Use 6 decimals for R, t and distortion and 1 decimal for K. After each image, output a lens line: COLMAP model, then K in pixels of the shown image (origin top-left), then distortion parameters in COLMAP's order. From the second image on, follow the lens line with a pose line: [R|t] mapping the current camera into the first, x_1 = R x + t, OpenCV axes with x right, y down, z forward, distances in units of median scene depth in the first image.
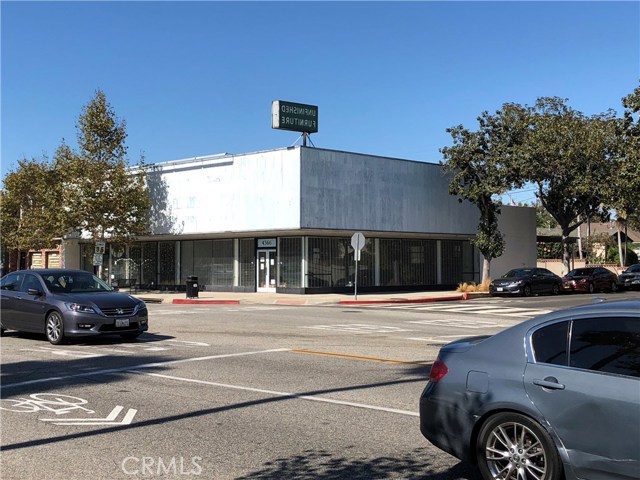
lens RADIAL K [[904.7, 0, 287.4], [0, 904.7, 239.8], [0, 0, 1]] dist [0.020550, 0.011648]
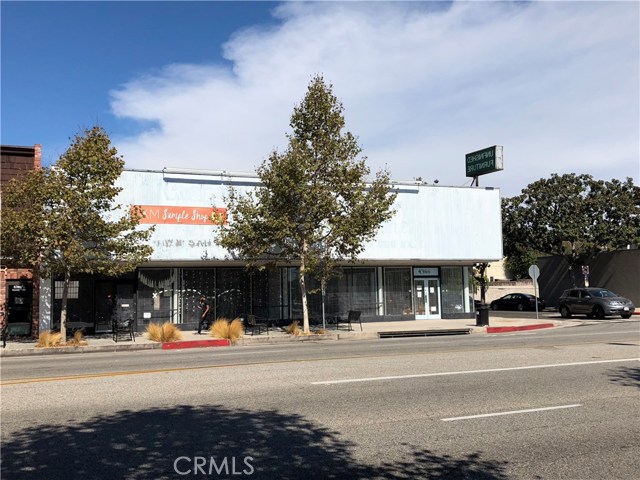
lens RADIAL K [[657.9, 0, 320.0], [0, 657.9, 240.0], [0, 0, 1]] dist [-0.005282, -0.005335]
pose [[0.381215, 0.064431, 0.922238, -0.772139], [-0.016957, 0.997888, -0.062707, 0.016531], [-0.924331, 0.008266, 0.381503, 0.820289]]
